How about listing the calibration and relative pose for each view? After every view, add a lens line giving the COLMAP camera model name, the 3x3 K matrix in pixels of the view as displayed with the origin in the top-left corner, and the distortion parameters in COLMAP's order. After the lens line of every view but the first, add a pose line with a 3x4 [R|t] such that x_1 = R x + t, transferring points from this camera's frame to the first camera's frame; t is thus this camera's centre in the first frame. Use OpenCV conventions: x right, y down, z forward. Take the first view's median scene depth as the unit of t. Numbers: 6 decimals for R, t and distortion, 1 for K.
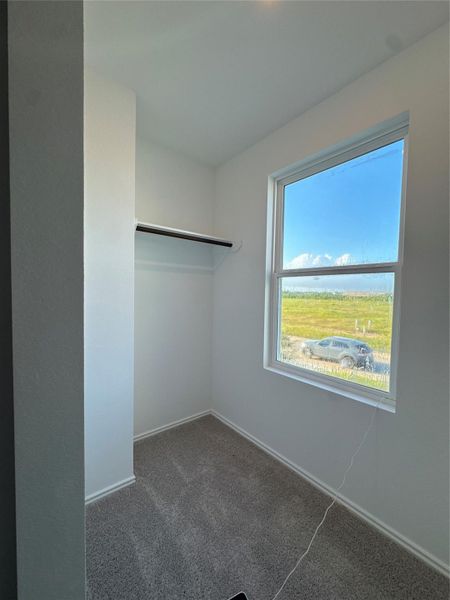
lens RADIAL K [[242.5, 0, 225.3], [0, 242.5, 300.7], [0, 0, 1]] dist [0.003287, 0.001055]
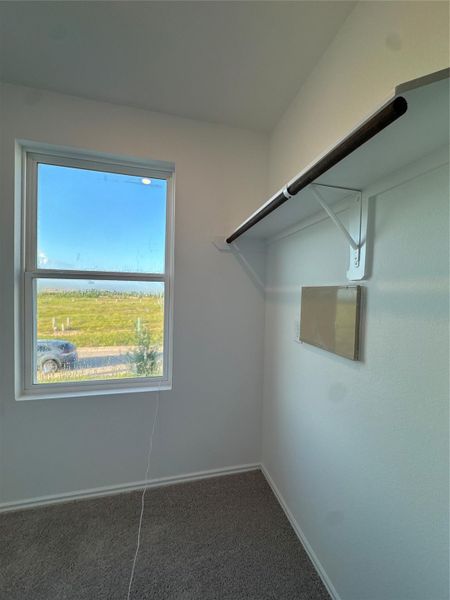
lens RADIAL K [[242.5, 0, 226.1], [0, 242.5, 300.6], [0, 0, 1]] dist [0.003287, 0.001055]
pose [[0.432405, -0.035158, 0.900994, -0.217689], [0.022263, 0.999351, 0.028311, -0.031383], [-0.901405, 0.007817, 0.432907, 0.100528]]
